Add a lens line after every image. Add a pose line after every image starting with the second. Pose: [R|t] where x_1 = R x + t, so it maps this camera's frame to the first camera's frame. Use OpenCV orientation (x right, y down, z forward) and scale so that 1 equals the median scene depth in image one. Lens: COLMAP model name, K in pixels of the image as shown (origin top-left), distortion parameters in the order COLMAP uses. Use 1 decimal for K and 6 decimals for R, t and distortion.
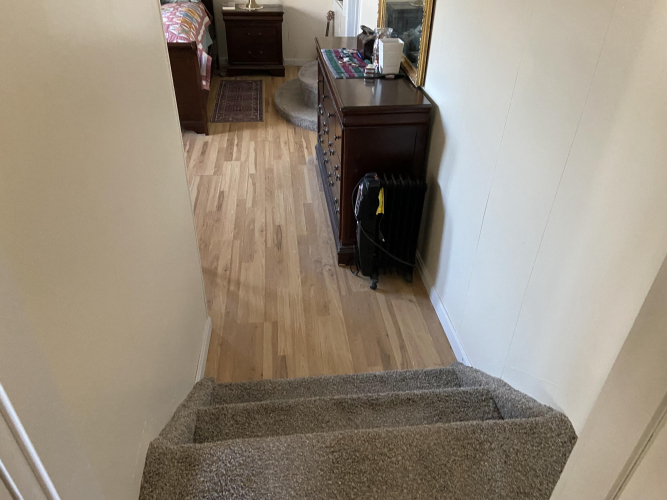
lens RADIAL K [[499.9, 0, 327.1], [0, 499.9, 247.6], [0, 0, 1]] dist [0.119591, -0.144693]
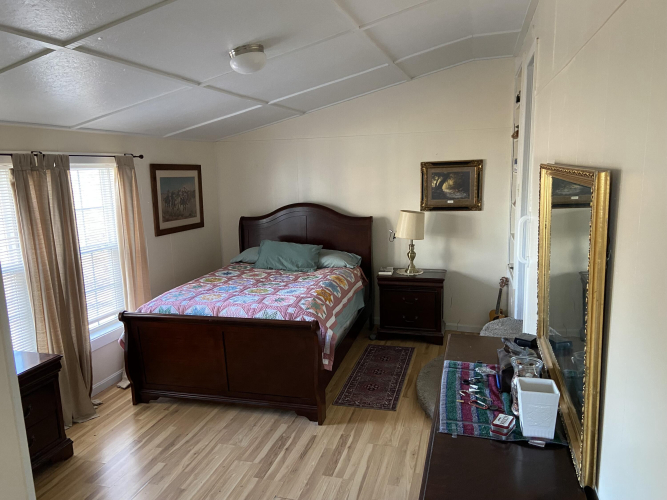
lens RADIAL K [[499.9, 0, 327.1], [0, 499.9, 247.6], [0, 0, 1]] dist [0.119591, -0.144693]
pose [[0.925982, 0.020073, -0.377034, 0.068935], [-0.176930, 0.905228, -0.386339, -0.158494], [0.333546, 0.424451, 0.841777, 0.188808]]
